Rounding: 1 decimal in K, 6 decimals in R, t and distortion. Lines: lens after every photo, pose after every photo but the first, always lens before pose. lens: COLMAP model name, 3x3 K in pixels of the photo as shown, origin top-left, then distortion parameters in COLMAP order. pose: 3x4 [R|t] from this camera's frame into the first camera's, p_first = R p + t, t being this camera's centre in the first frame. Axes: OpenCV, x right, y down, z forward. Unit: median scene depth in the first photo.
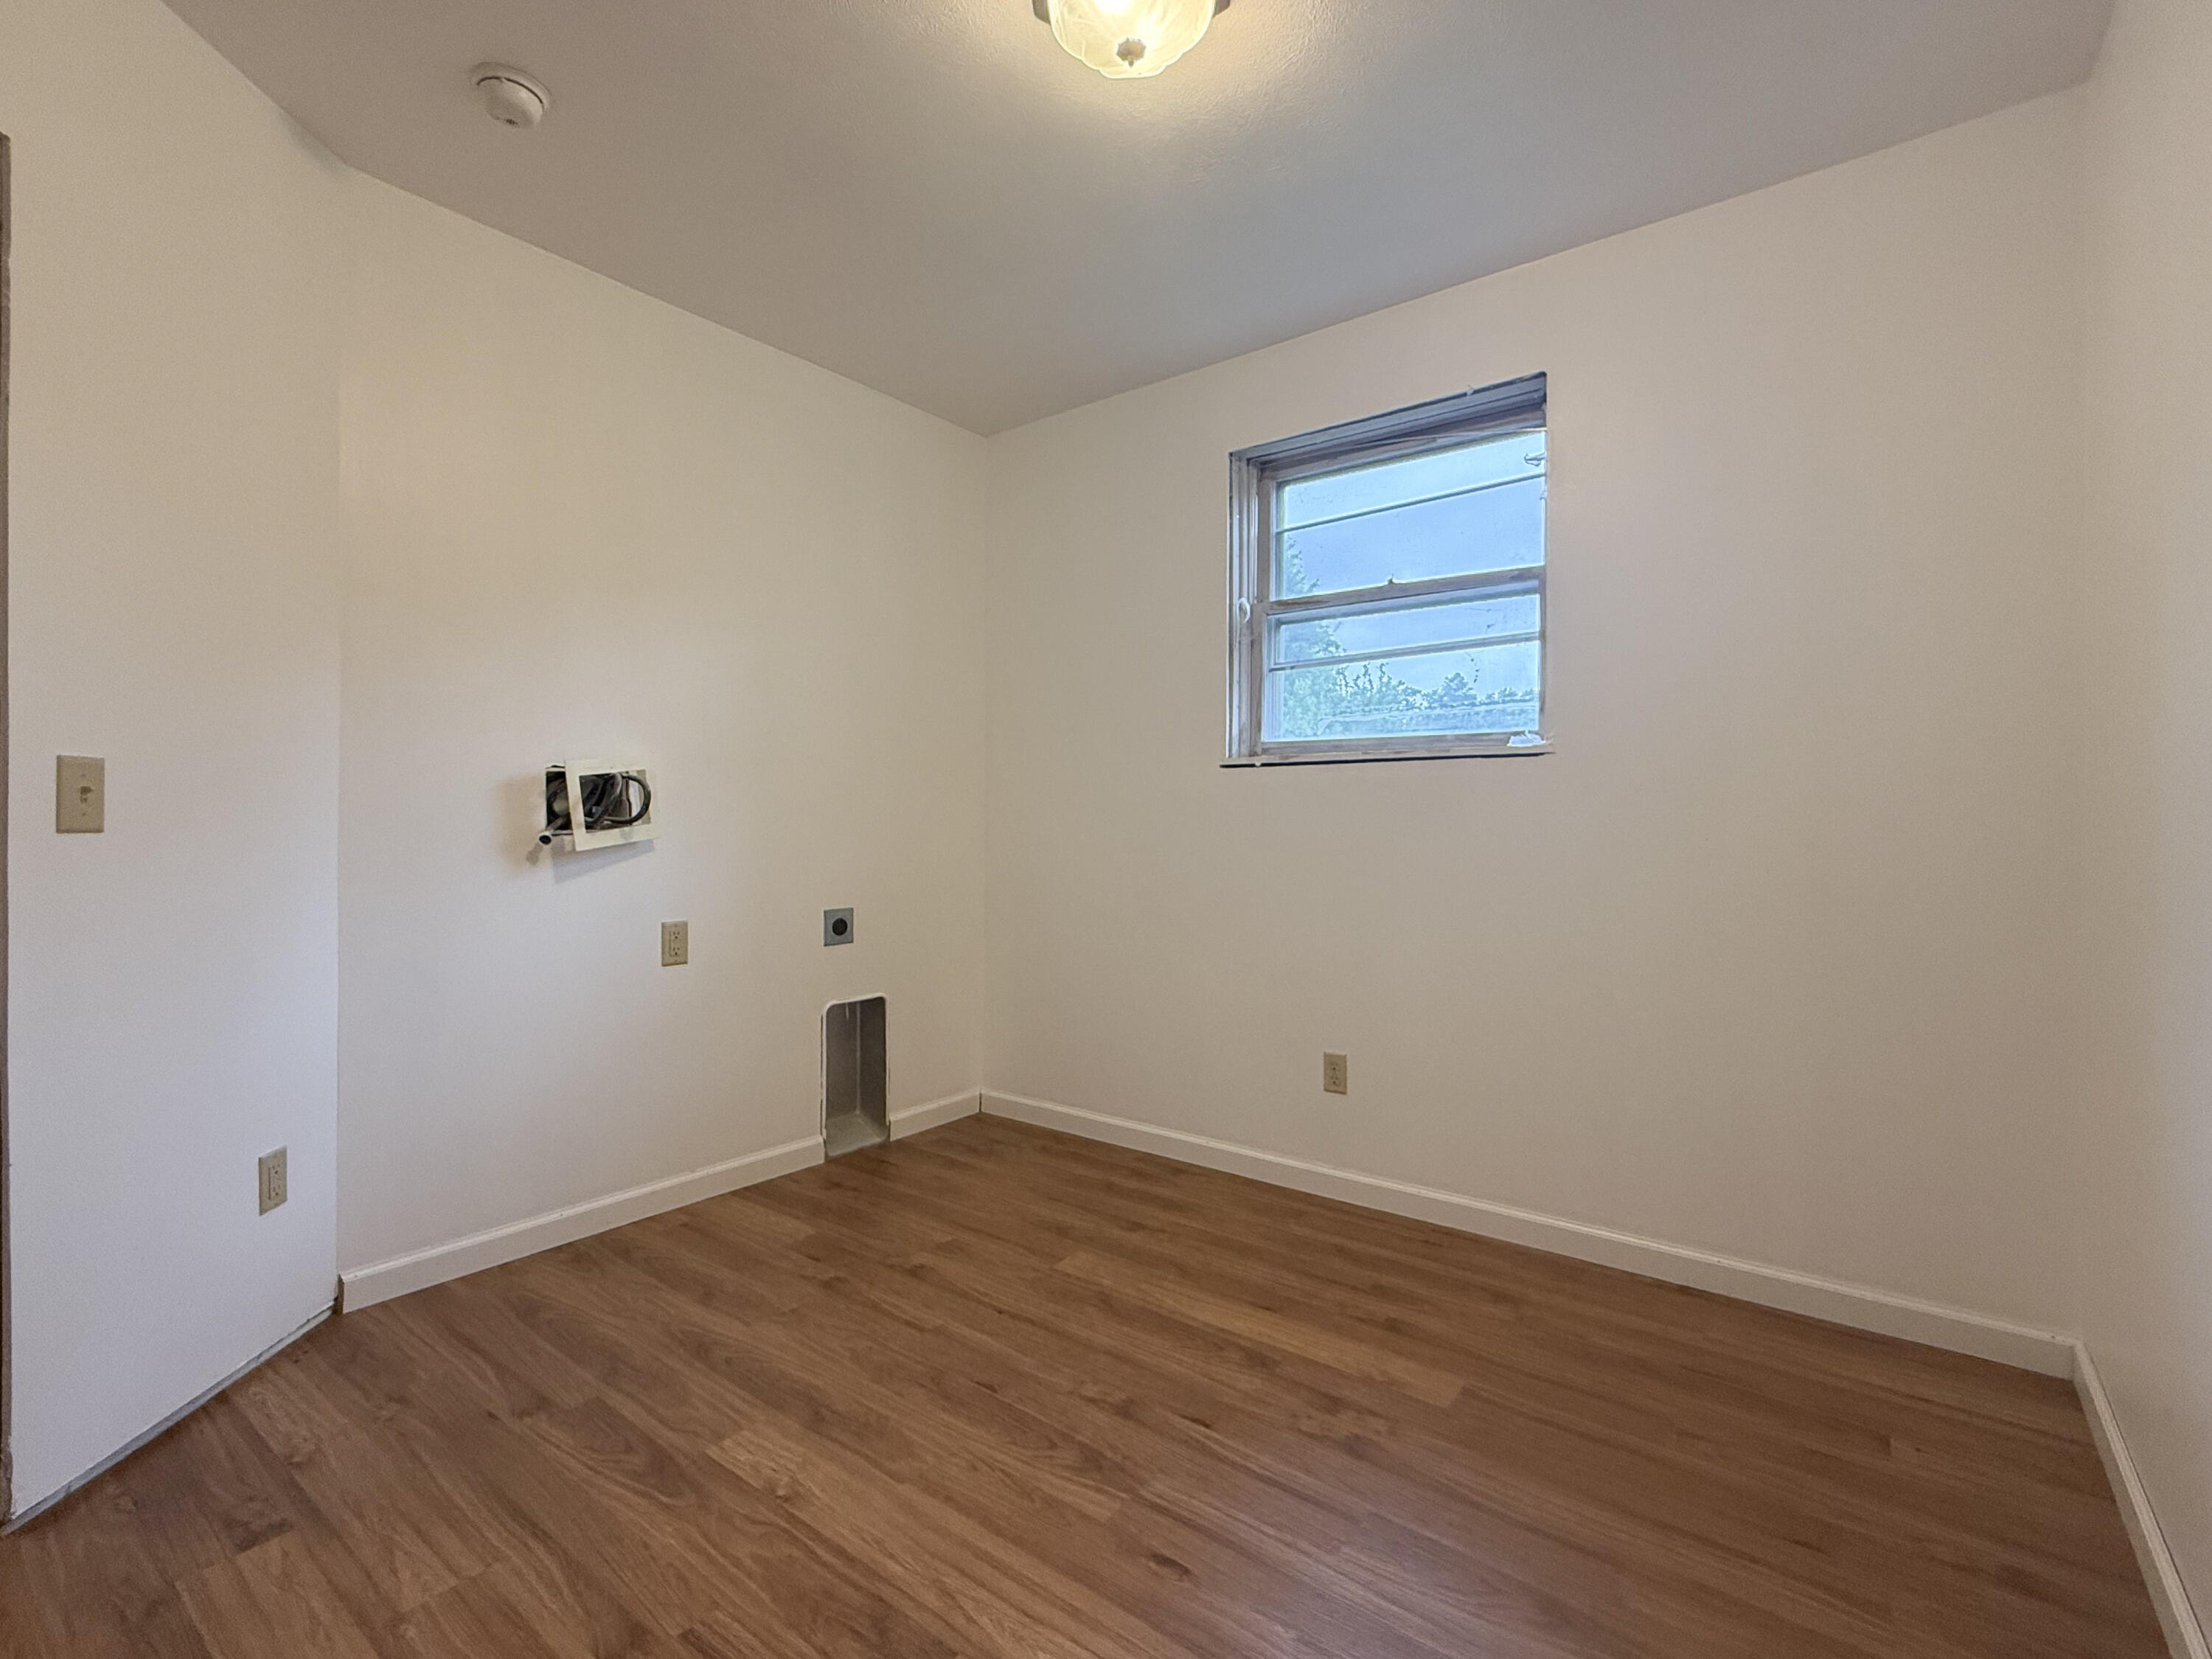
lens RADIAL K [[1025.3, 0, 1015.0], [0, 1025.3, 821.8], [0, 0, 1]] dist [0.000763, 0.000745]
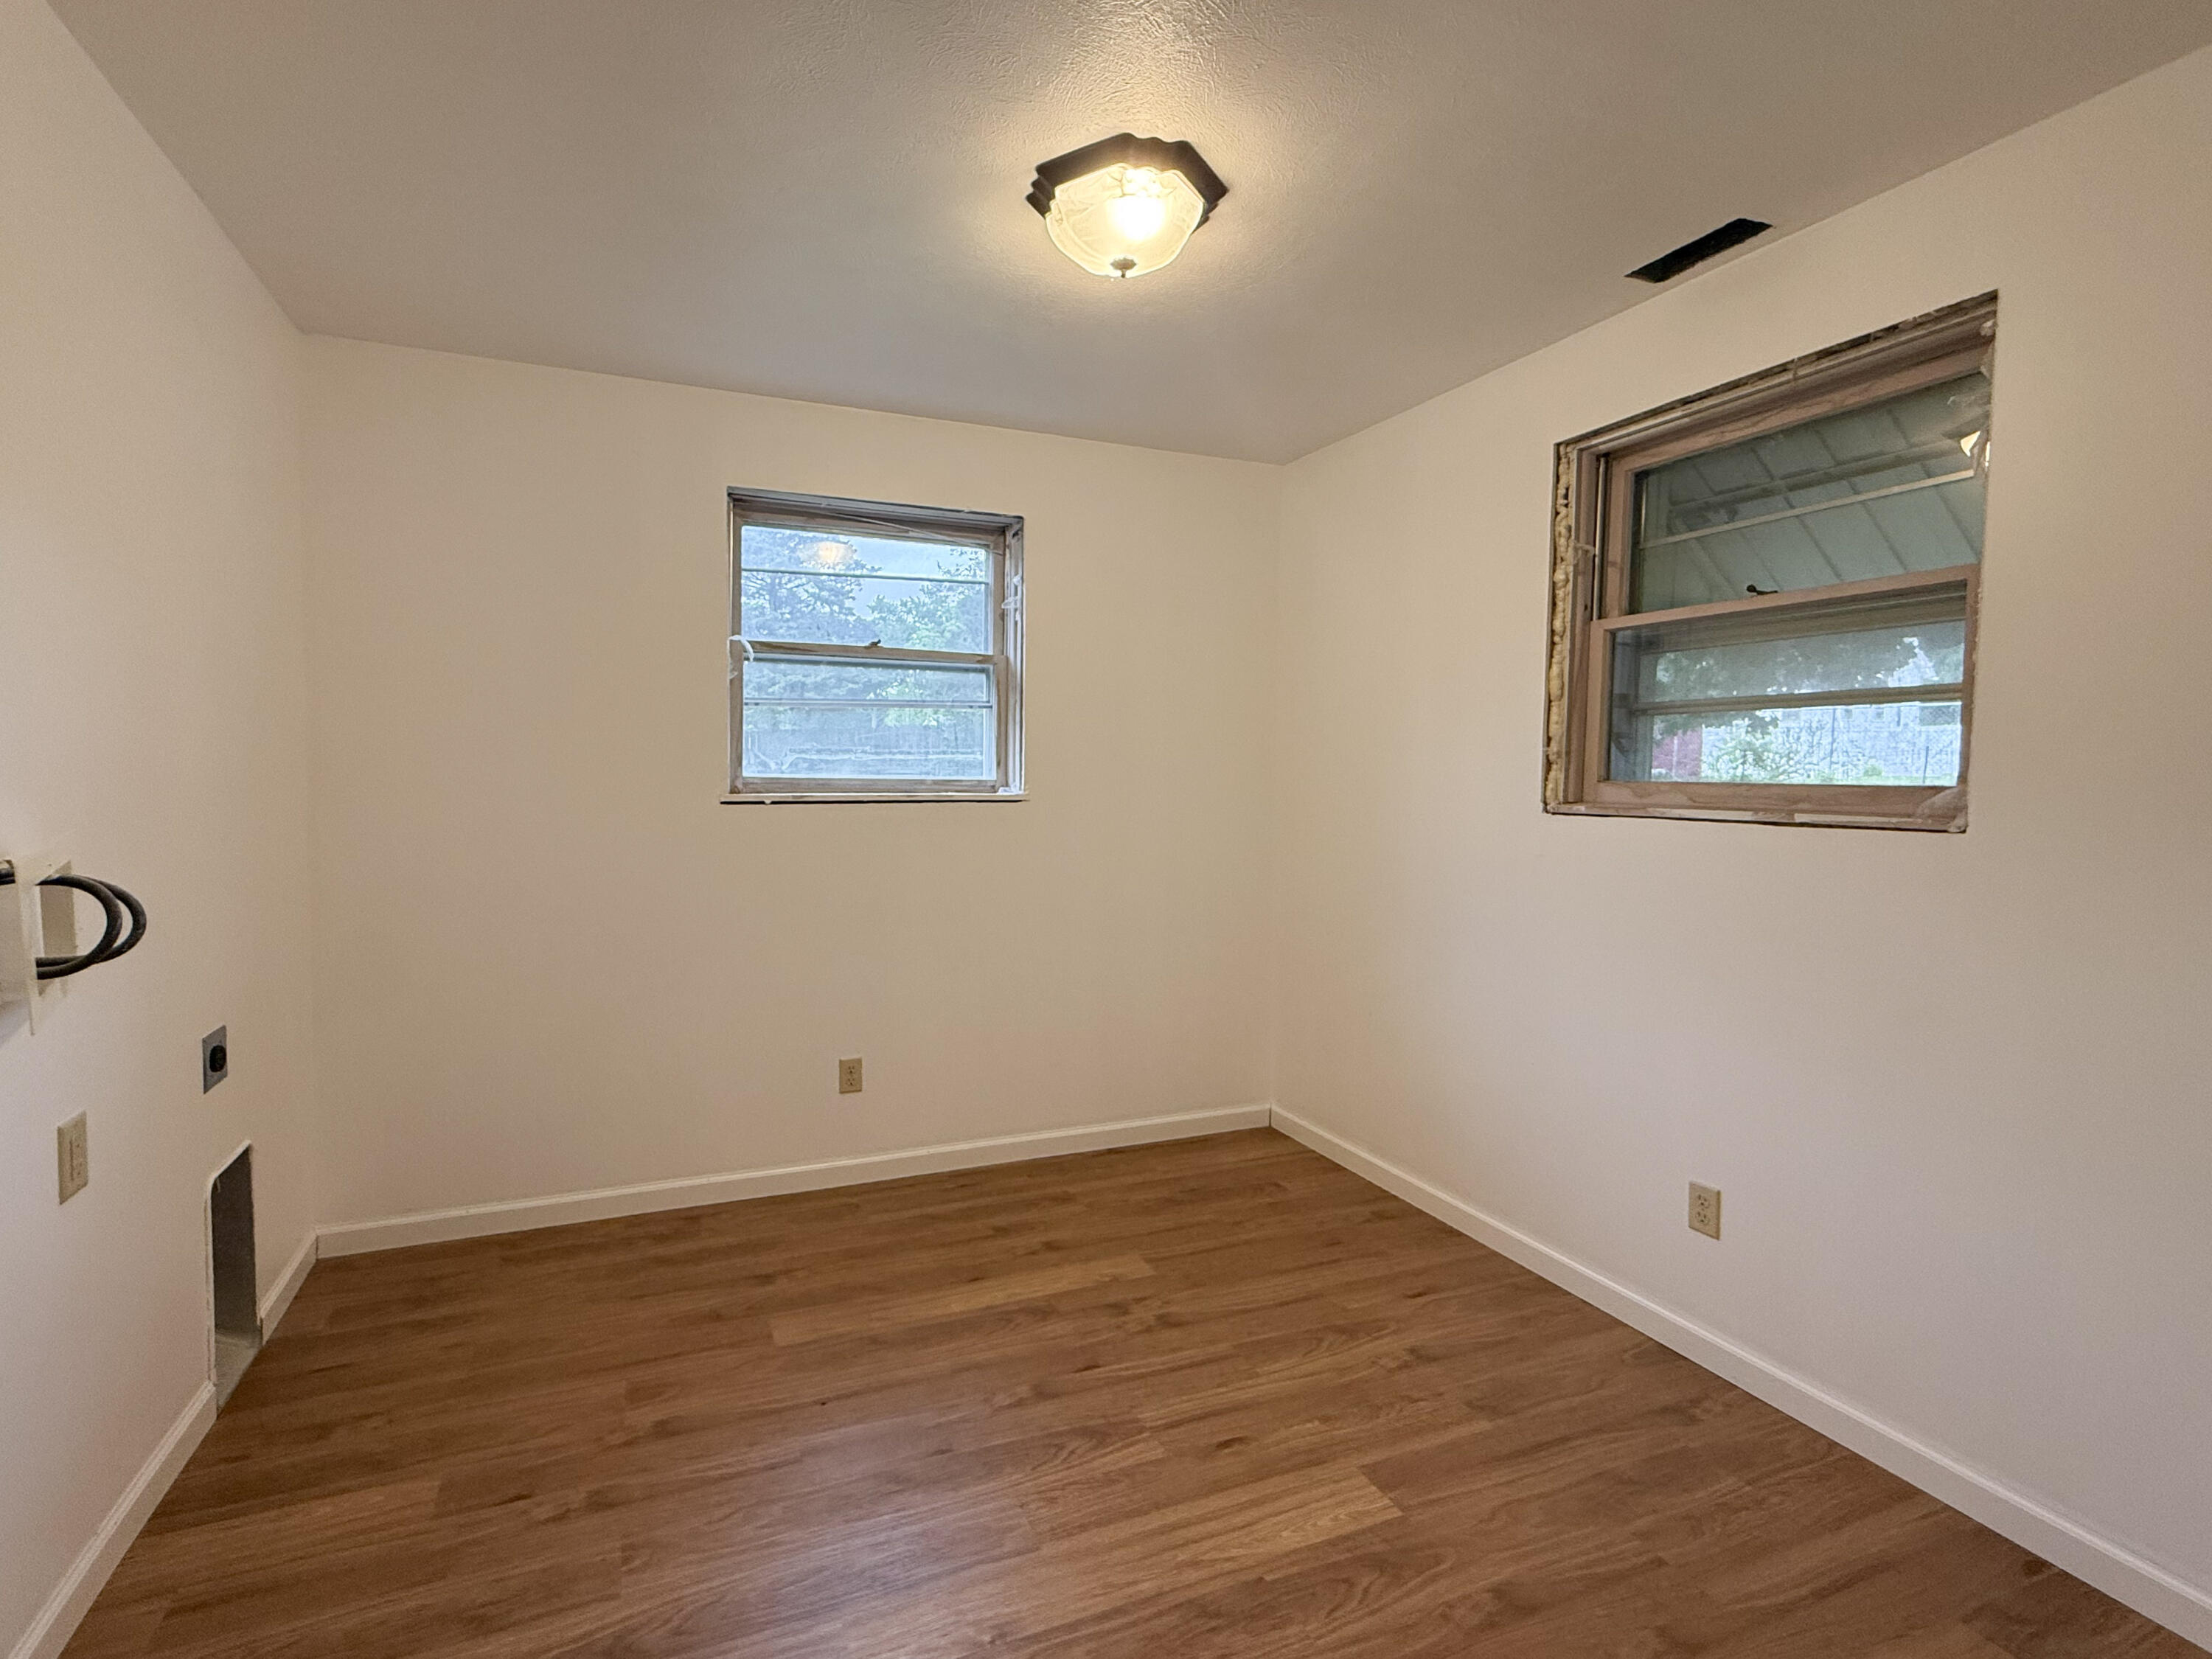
lens RADIAL K [[1025.3, 0, 1015.0], [0, 1025.3, 821.8], [0, 0, 1]] dist [0.000763, 0.000745]
pose [[0.496929, -0.048187, 0.866453, -0.668917], [0.004842, 0.998596, 0.052759, -0.111519], [-0.867778, -0.022022, 0.496464, 0.334909]]
